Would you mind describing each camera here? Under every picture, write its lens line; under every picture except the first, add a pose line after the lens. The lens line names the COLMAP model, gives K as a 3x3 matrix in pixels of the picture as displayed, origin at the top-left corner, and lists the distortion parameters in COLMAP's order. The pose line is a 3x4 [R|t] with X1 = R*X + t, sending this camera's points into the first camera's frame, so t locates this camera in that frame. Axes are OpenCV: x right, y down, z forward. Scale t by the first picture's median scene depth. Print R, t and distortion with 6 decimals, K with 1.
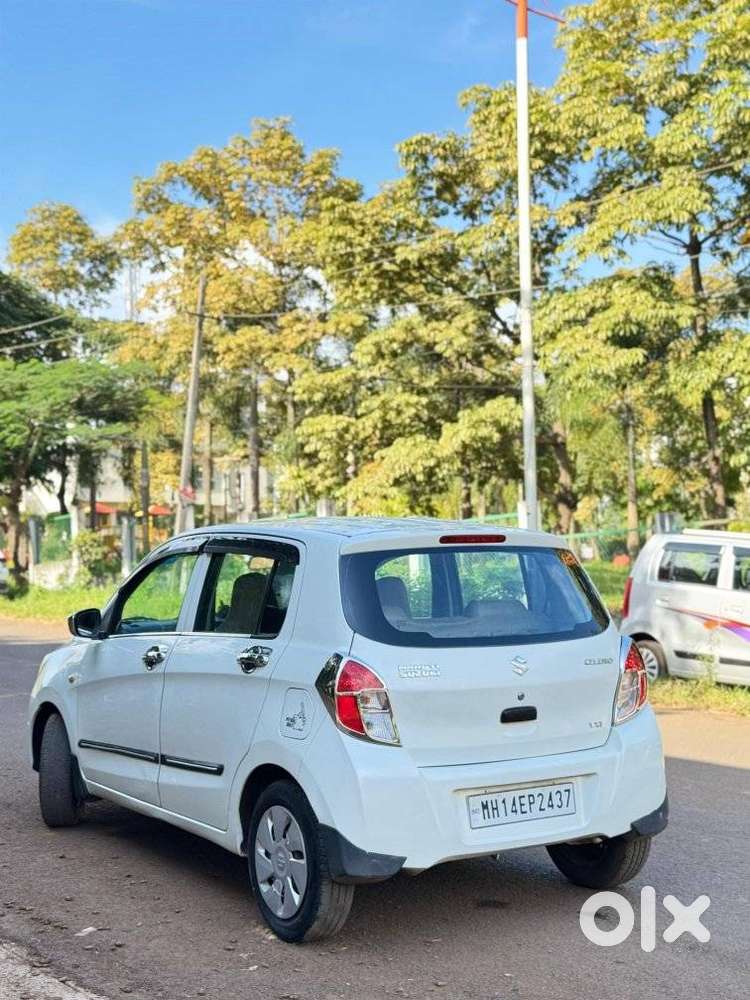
lens RADIAL K [[1535.9, 0, 377.5], [0, 1535.9, 557.3], [0, 0, 1]] dist [0.334600, -0.881655]
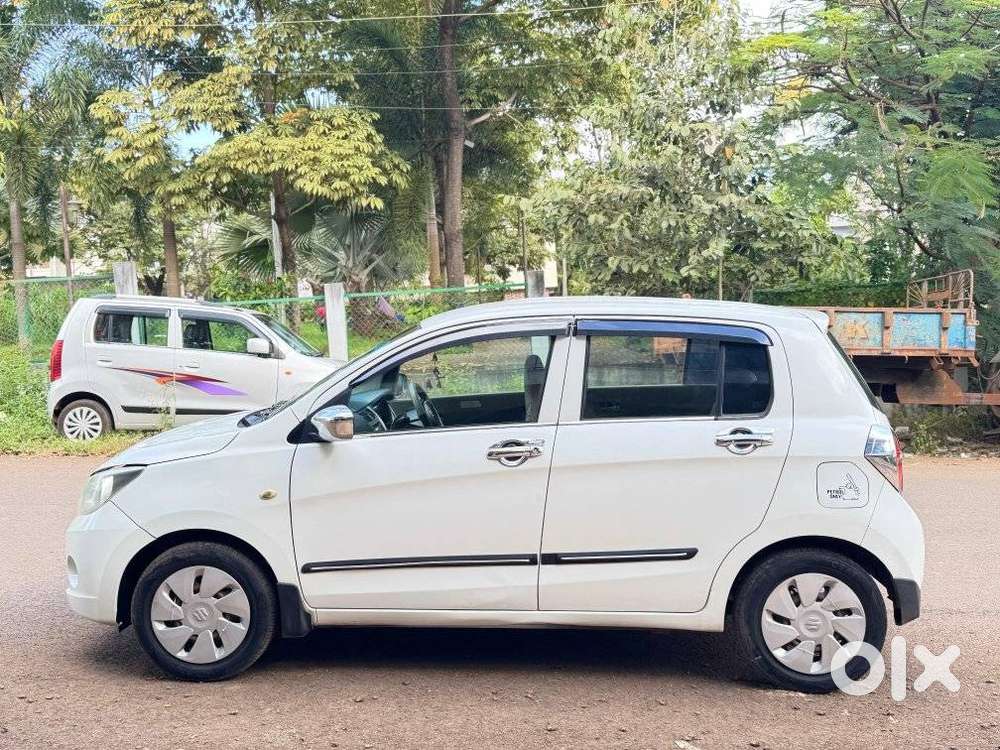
lens RADIAL K [[1190.3, 0, 500.0], [0, 1190.3, 375.0], [0, 0, 1]] dist [0.177620, -0.007197]
pose [[0.511101, -0.056373, 0.857670, -0.261326], [0.005200, 0.998031, 0.062500, -0.008606], [-0.859505, -0.027484, 0.510388, 0.226787]]
